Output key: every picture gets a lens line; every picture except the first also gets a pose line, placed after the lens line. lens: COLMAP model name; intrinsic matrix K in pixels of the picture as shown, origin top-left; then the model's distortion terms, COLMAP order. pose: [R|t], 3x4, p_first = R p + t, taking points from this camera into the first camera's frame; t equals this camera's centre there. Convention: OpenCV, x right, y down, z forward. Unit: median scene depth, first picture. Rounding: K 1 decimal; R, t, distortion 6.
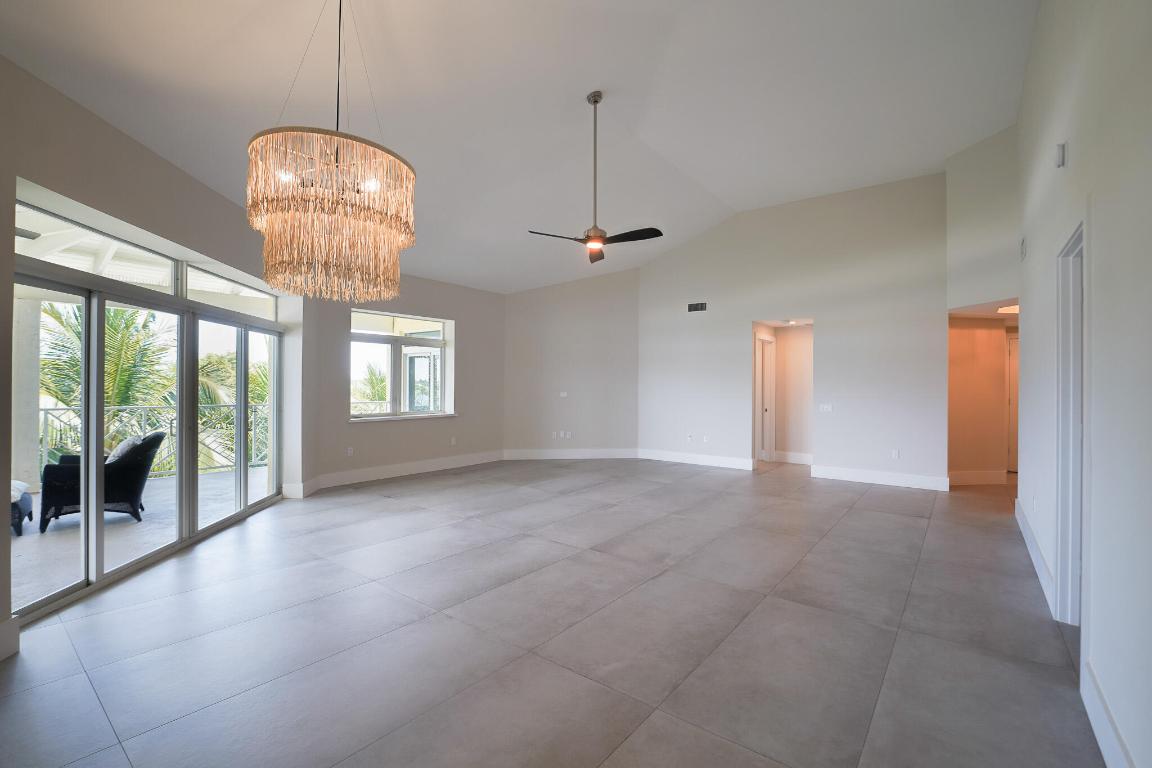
lens RADIAL K [[505.9, 0, 577.4], [0, 505.9, 381.6], [0, 0, 1]] dist [-0.017790, 0.000018]
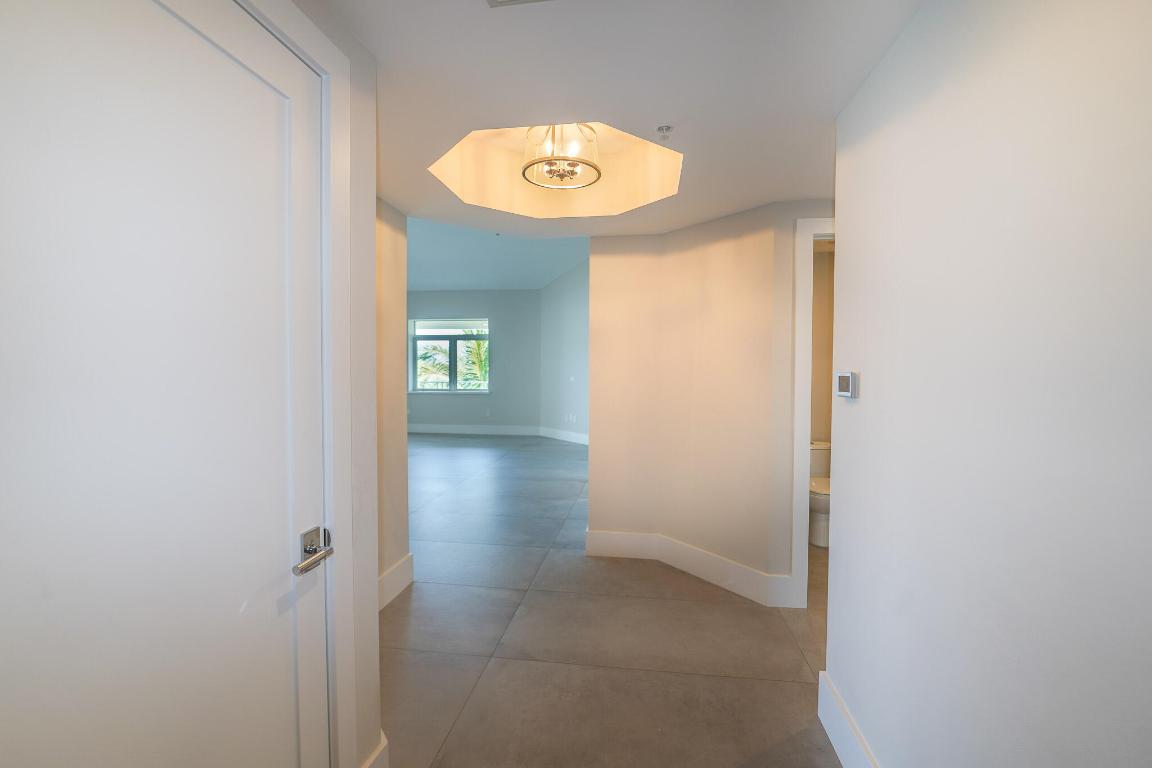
lens RADIAL K [[505.9, 0, 577.4], [0, 505.9, 381.6], [0, 0, 1]] dist [-0.017790, 0.000018]
pose [[0.496336, 0.021978, -0.867852, 1.351818], [0.001365, 0.999658, 0.026096, 0.006092], [0.868129, -0.014137, 0.496137, 0.776644]]
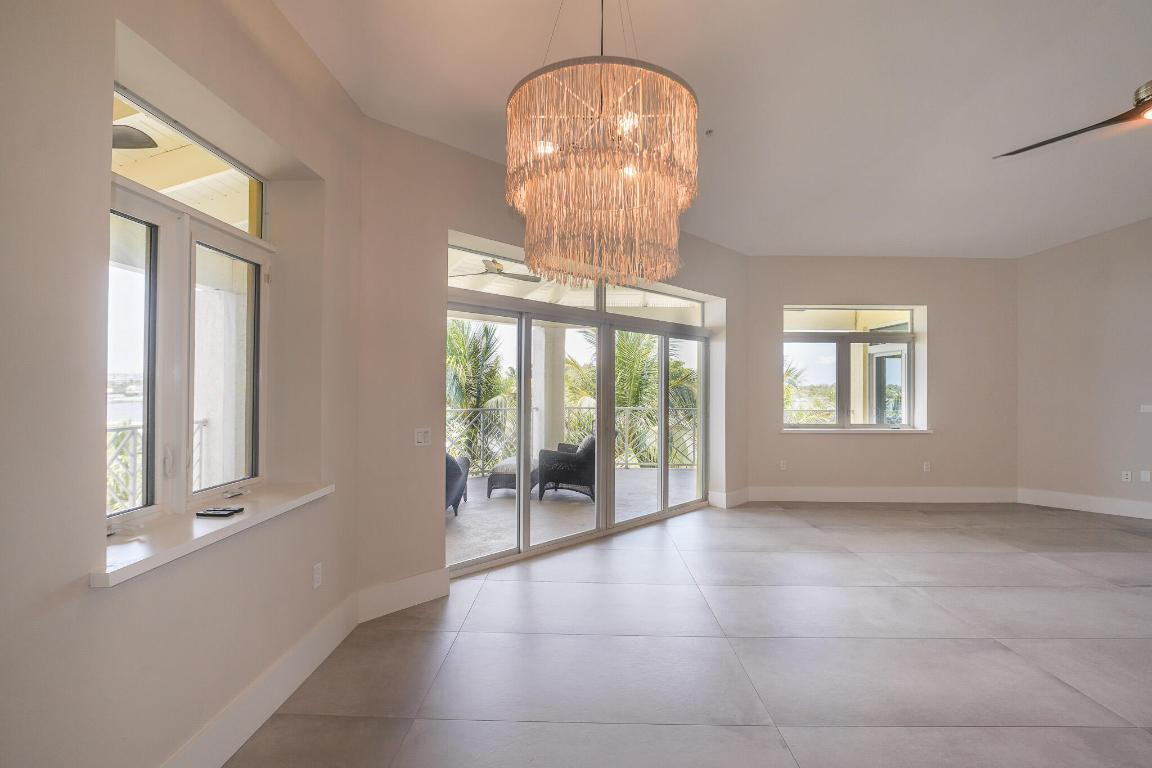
lens RADIAL K [[505.9, 0, 577.4], [0, 505.9, 381.6], [0, 0, 1]] dist [-0.017790, 0.000018]
pose [[0.599174, -0.009624, -0.800561, 0.055417], [-0.000396, 0.999924, -0.012318, 0.001584], [0.800619, 0.007697, 0.599125, 0.195857]]
